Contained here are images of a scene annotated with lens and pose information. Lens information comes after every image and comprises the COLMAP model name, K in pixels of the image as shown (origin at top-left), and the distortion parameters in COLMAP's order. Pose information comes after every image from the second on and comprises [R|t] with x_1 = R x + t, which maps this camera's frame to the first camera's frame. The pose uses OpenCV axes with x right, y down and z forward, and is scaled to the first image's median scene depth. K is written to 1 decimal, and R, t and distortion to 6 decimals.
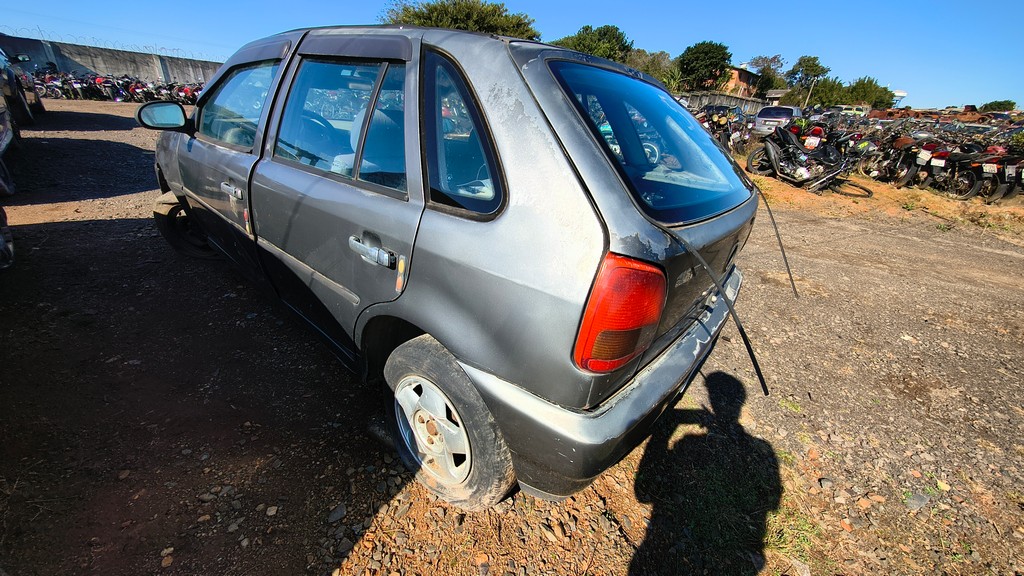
lens RADIAL K [[387.5, 0, 513.9], [0, 387.5, 291.7], [0, 0, 1]] dist [-0.000570, 0.000593]
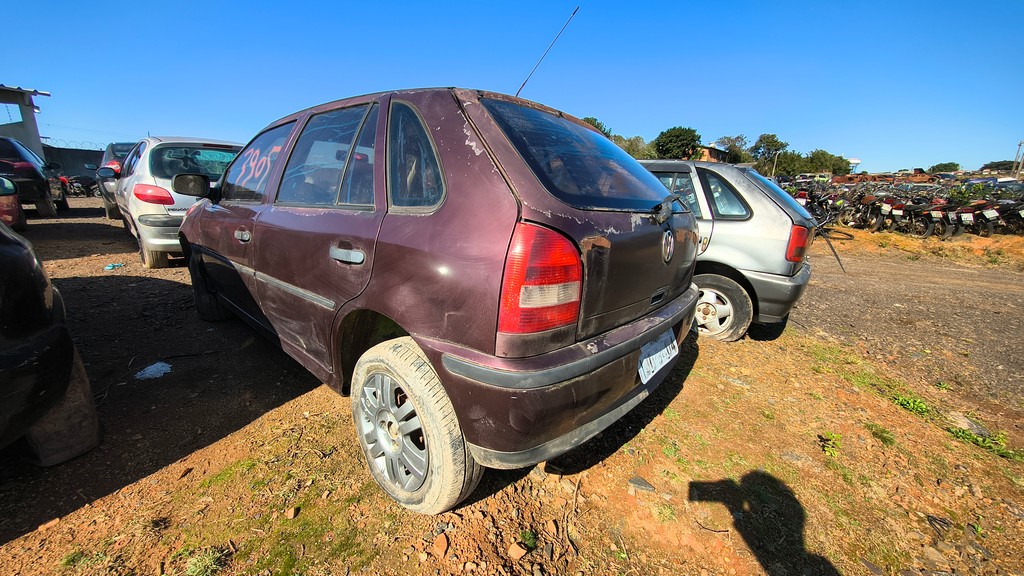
lens RADIAL K [[387.5, 0, 515.6], [0, 387.5, 293.9], [0, 0, 1]] dist [-0.000570, 0.000593]
pose [[0.998419, -0.052761, 0.019362, -0.231654], [0.055377, 0.982334, -0.178757, 0.098066], [-0.009588, 0.179546, 0.983703, -0.223225]]
